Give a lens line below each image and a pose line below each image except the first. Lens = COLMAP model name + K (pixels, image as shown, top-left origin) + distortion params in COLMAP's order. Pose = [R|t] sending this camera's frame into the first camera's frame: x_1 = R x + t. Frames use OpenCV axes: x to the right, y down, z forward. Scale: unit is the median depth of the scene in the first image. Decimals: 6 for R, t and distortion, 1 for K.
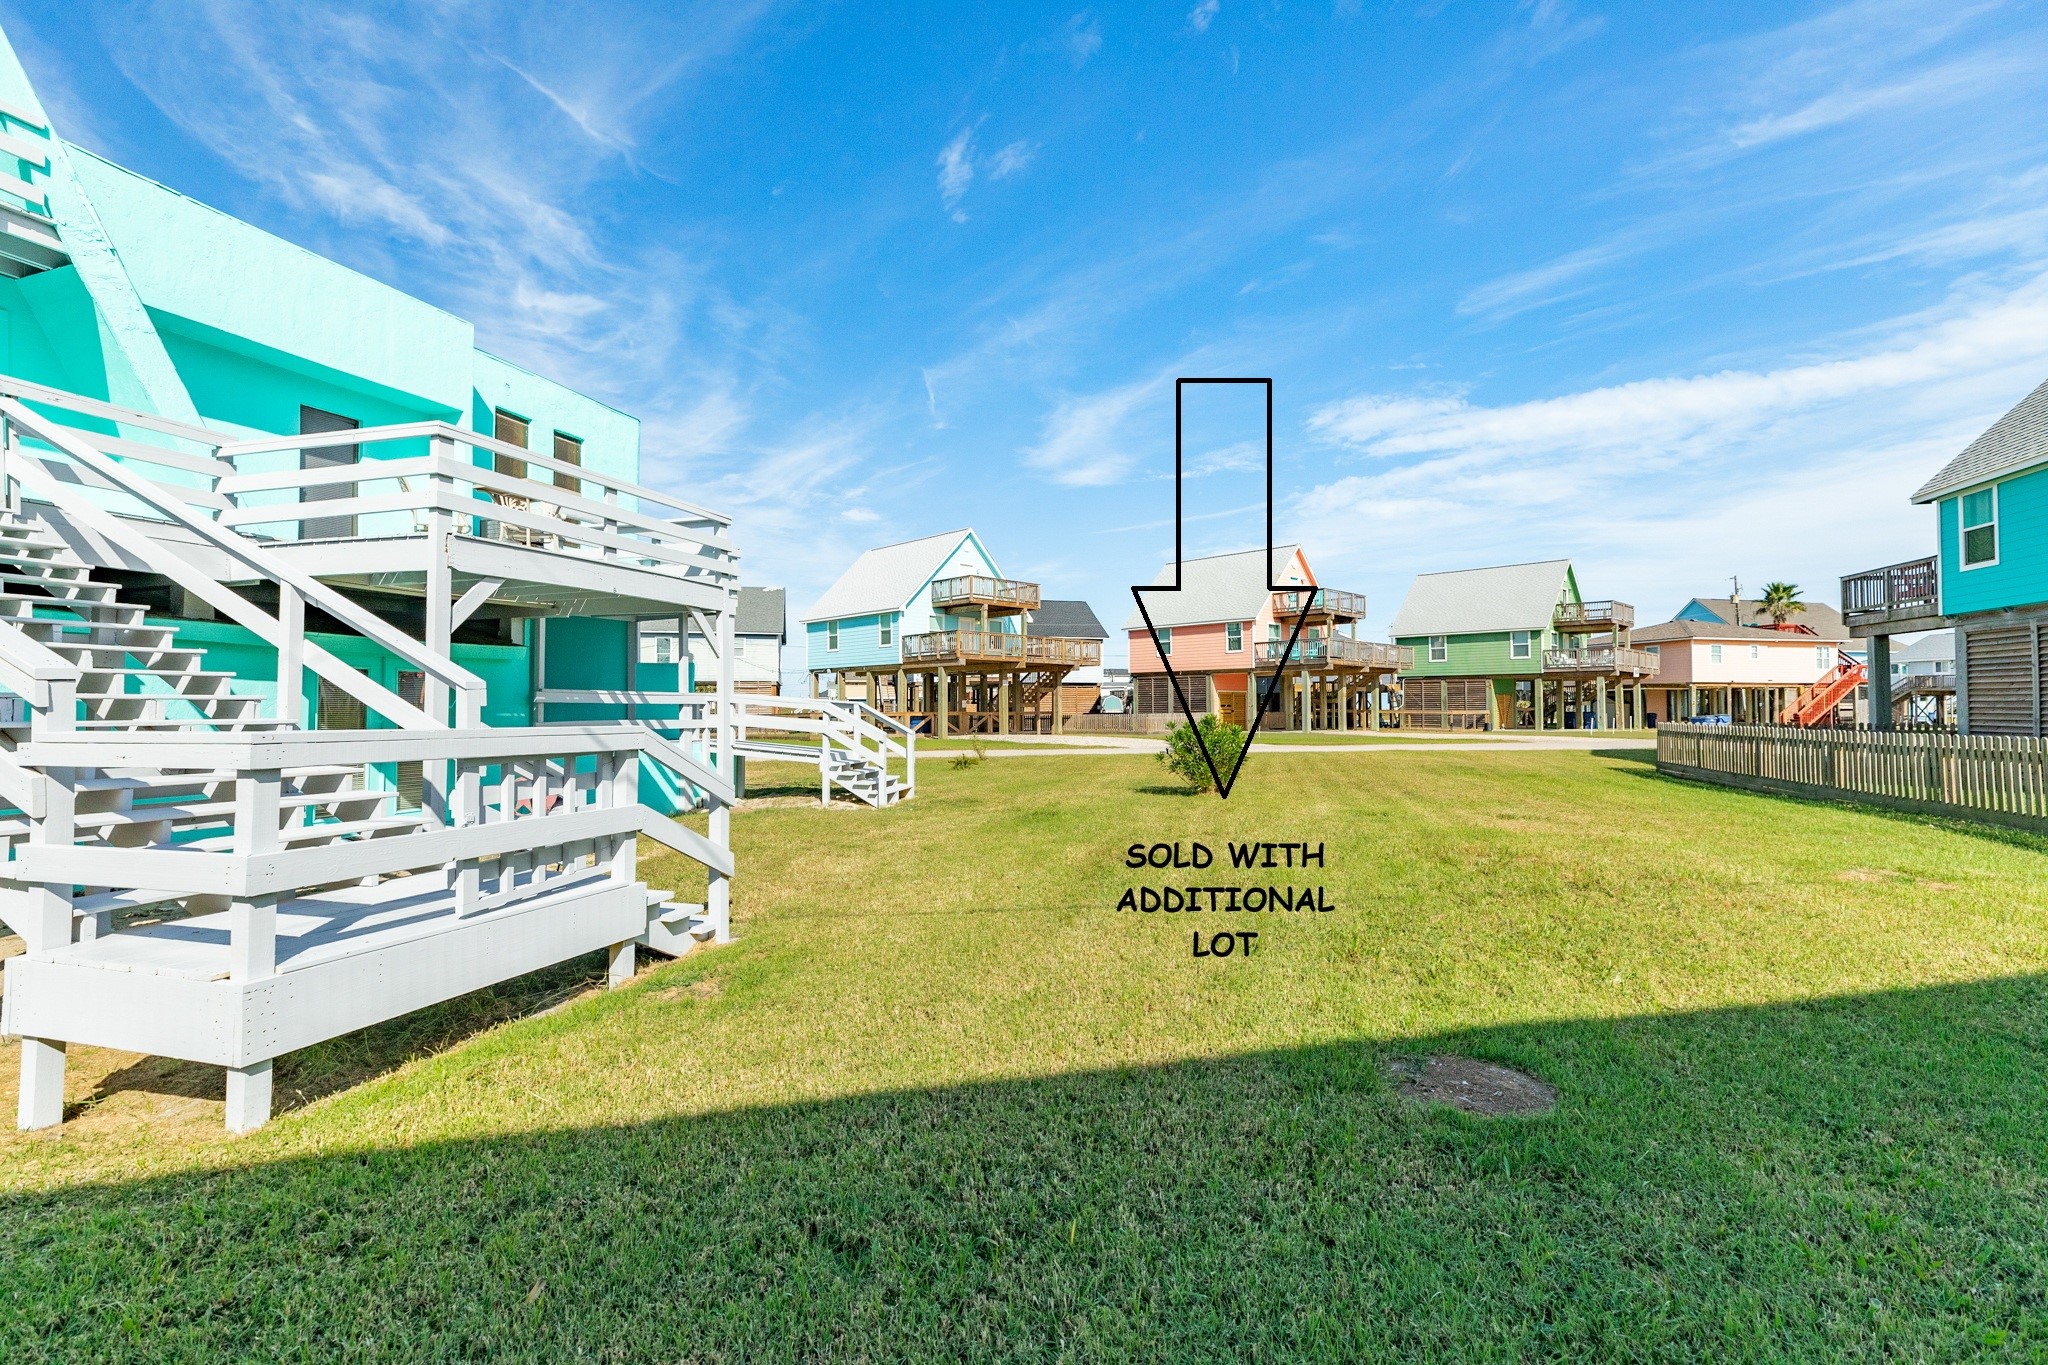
lens RADIAL K [[902.4, 0, 1018.6], [0, 902.4, 683.2], [0, 0, 1]] dist [0.003071, 0.000176]
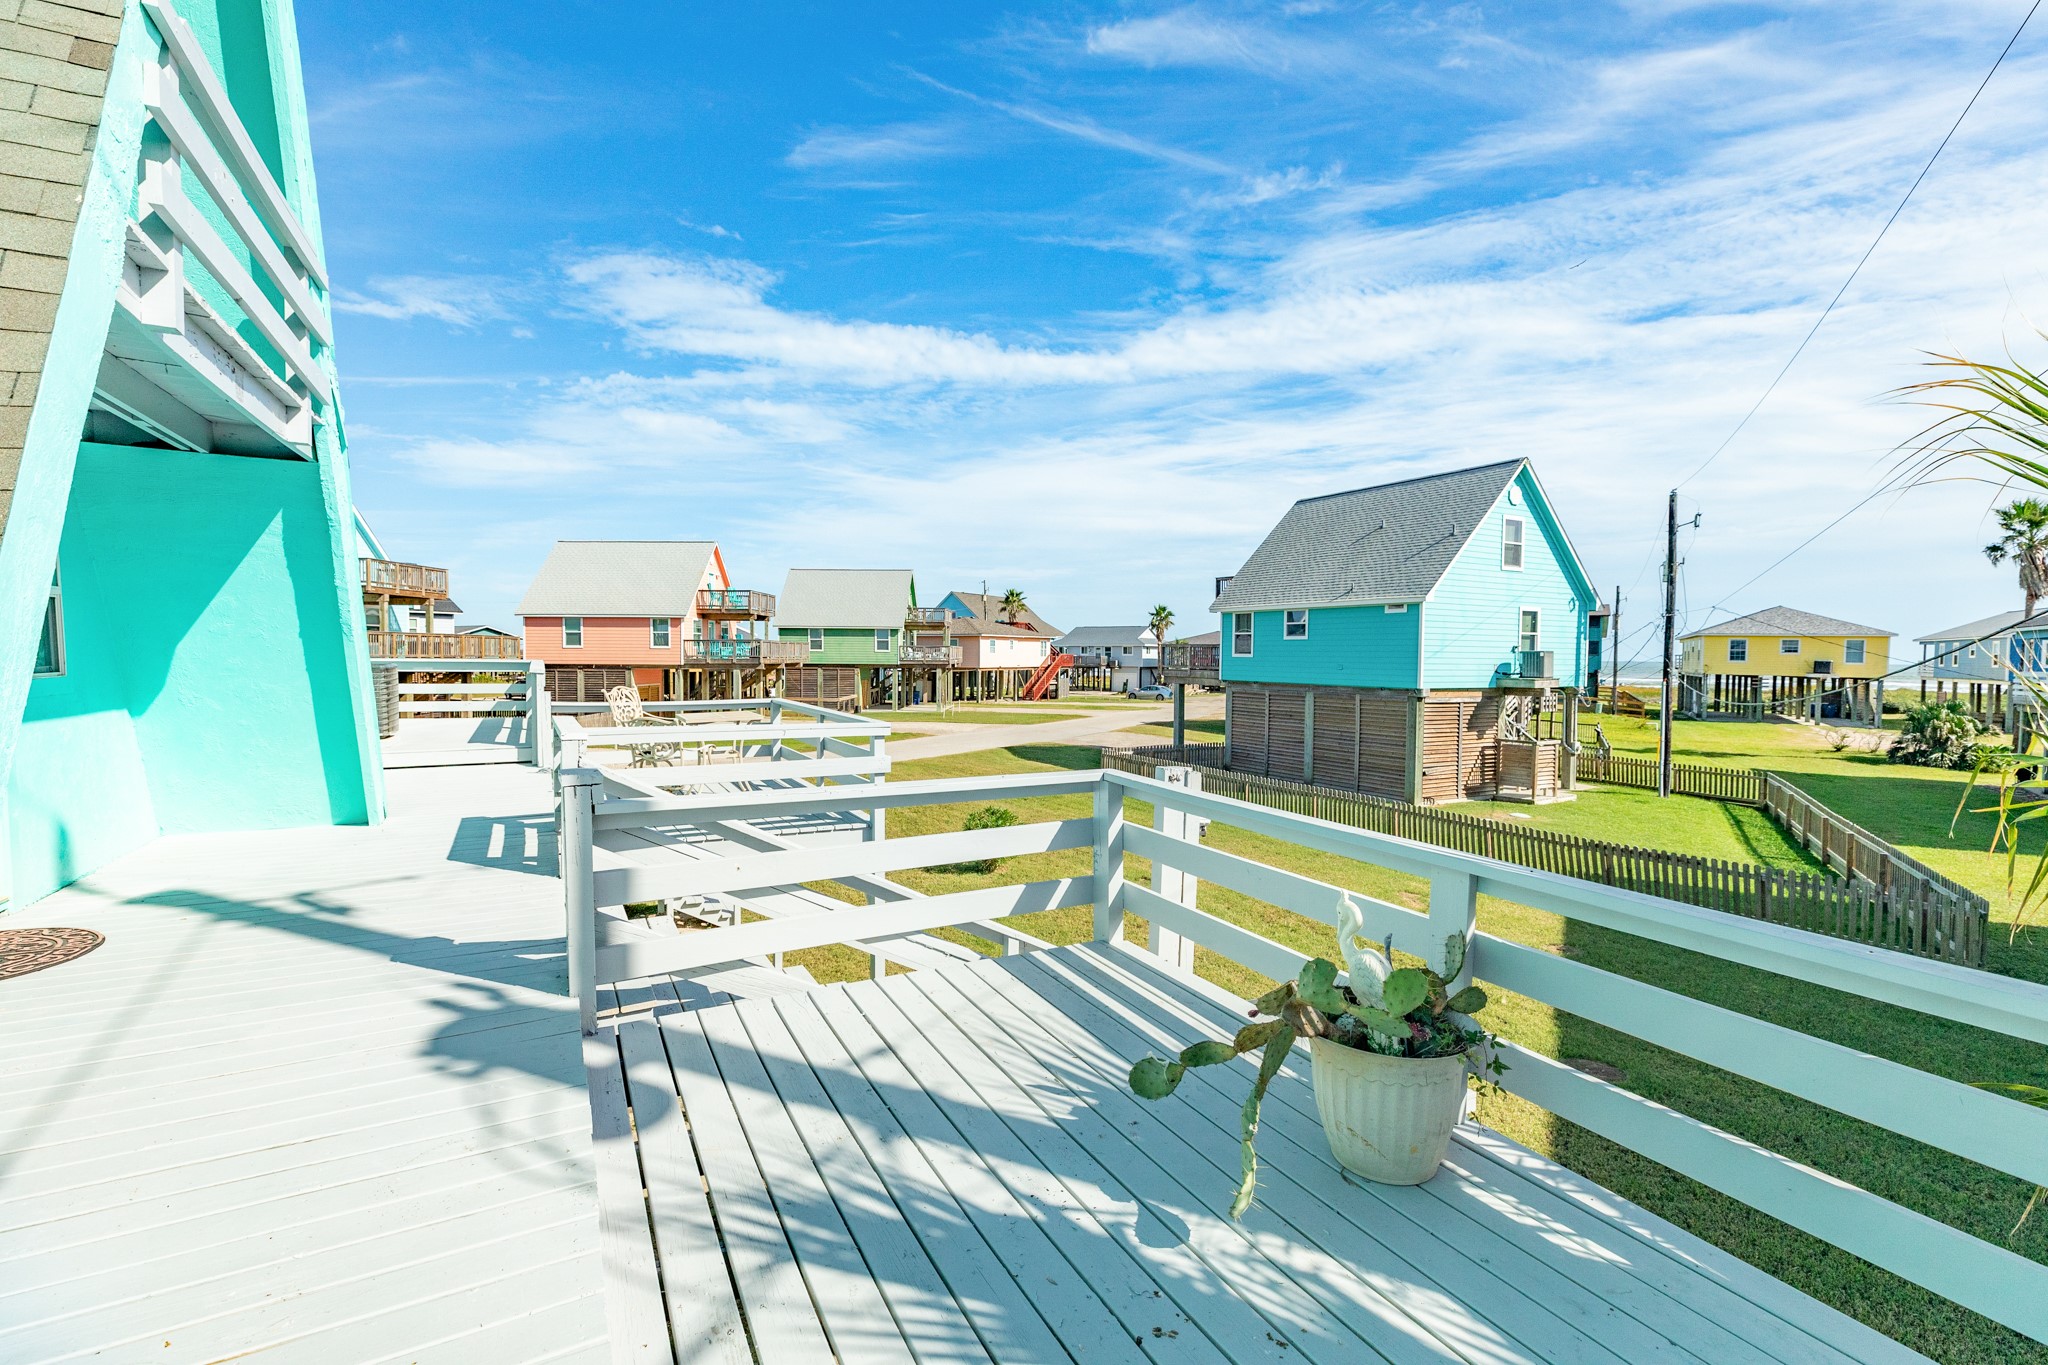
lens RADIAL K [[902.4, 0, 1018.4], [0, 902.4, 678.8], [0, 0, 1]] dist [0.003071, 0.000176]
pose [[0.709986, -0.011966, 0.704114, -0.157044], [-0.027288, 0.998637, 0.044486, -0.048261], [-0.703687, -0.050799, 0.708692, 0.018362]]
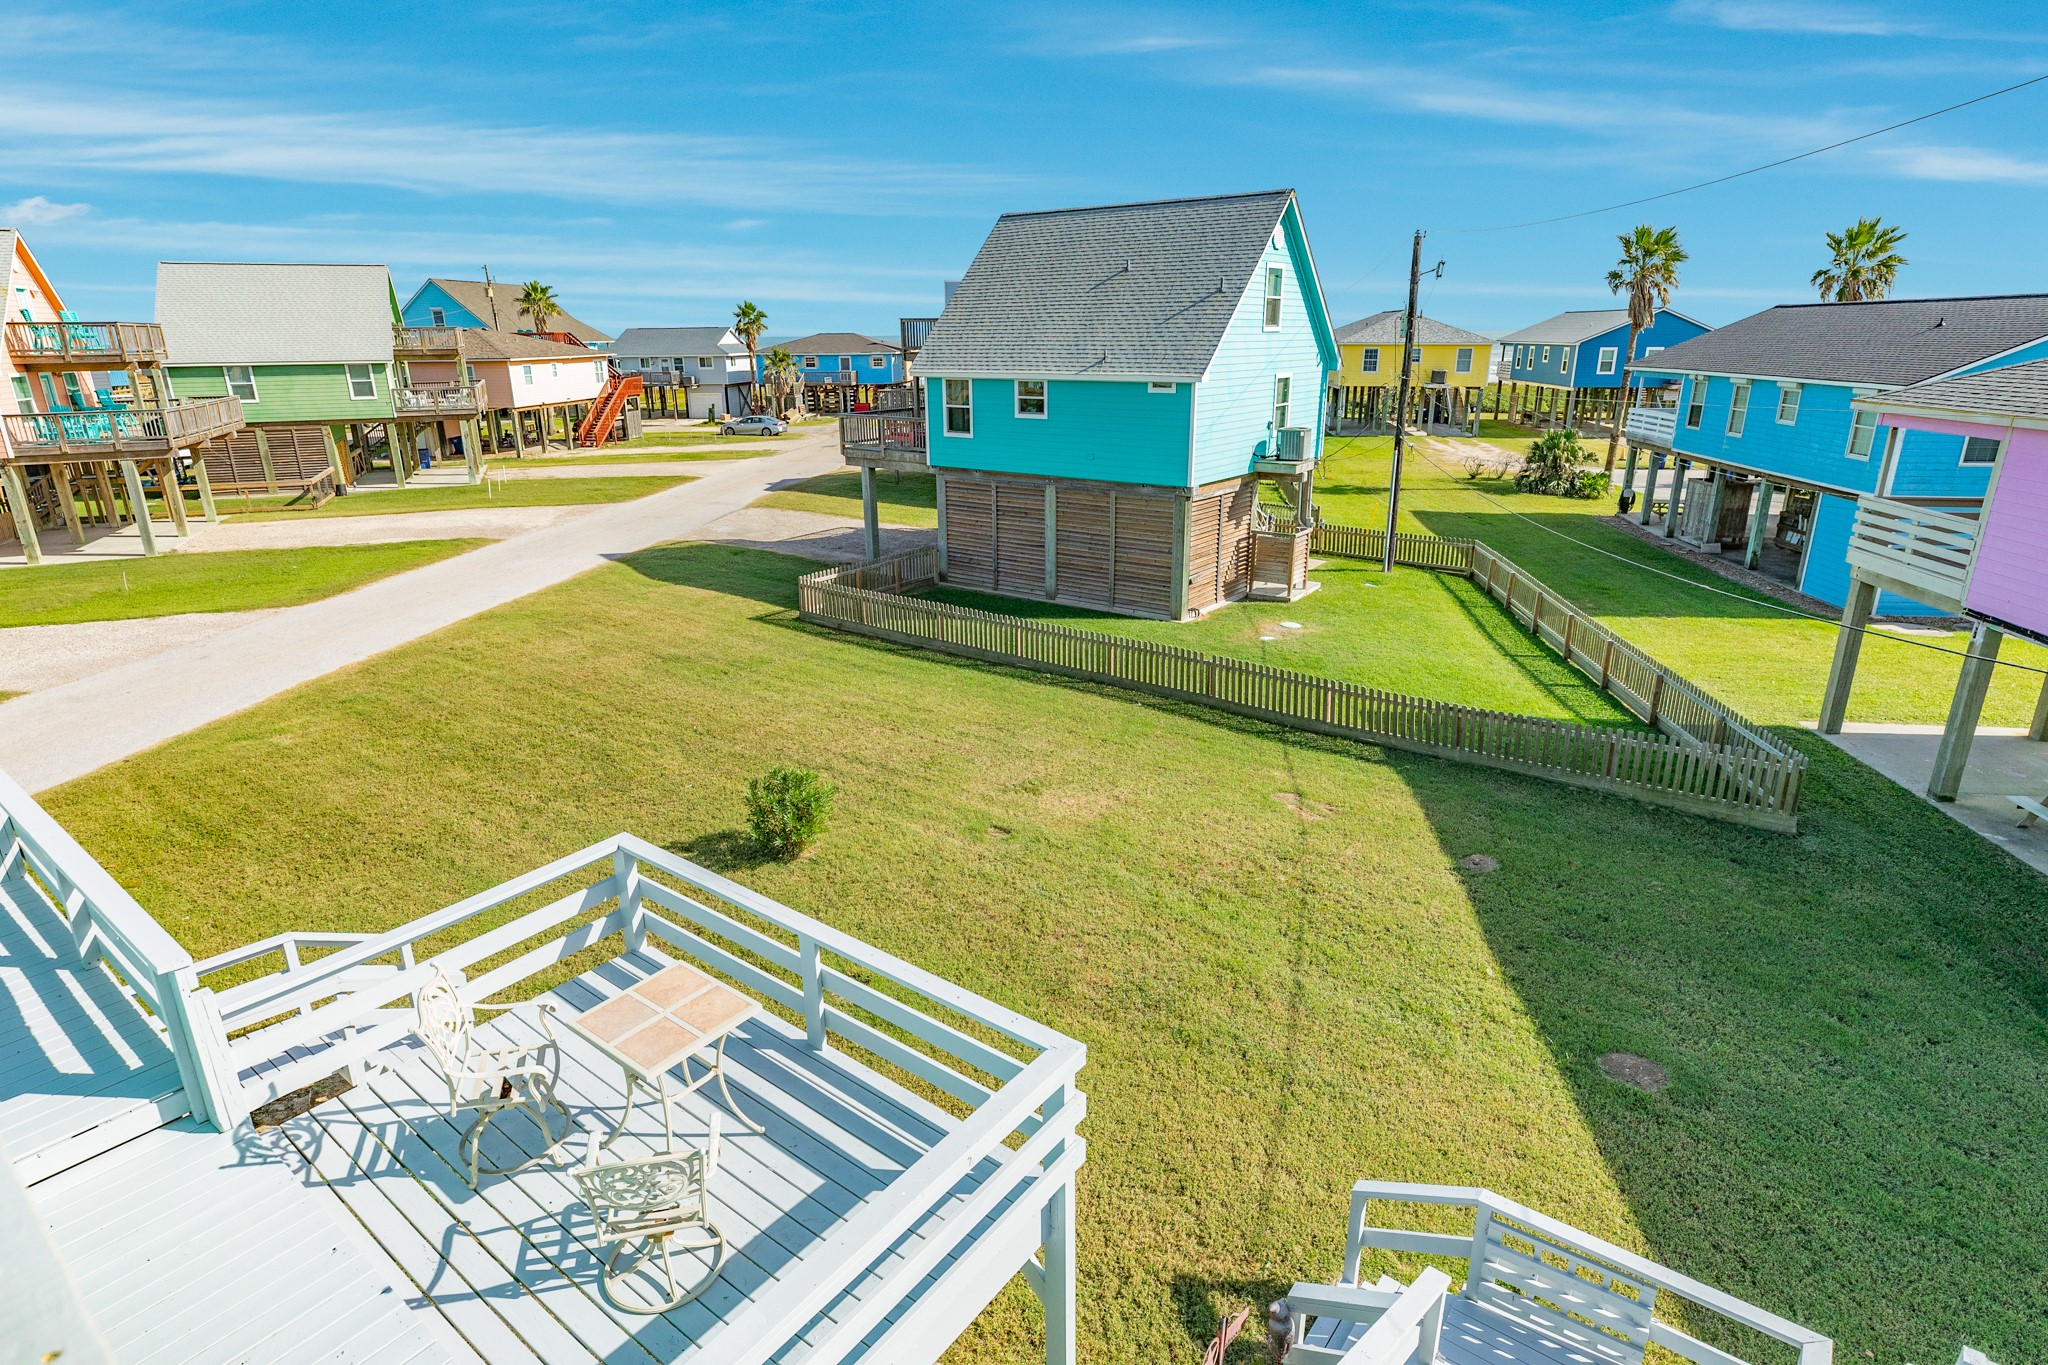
lens RADIAL K [[1075.7, 0, 1020.3], [0, 1075.7, 684.1], [0, 0, 1]] dist [0.001500, 0.001043]
pose [[0.357535, -0.290629, 0.887527, -0.153650], [-0.011425, 0.948912, 0.315333, -0.092599], [-0.933830, -0.122883, 0.335949, 0.099723]]
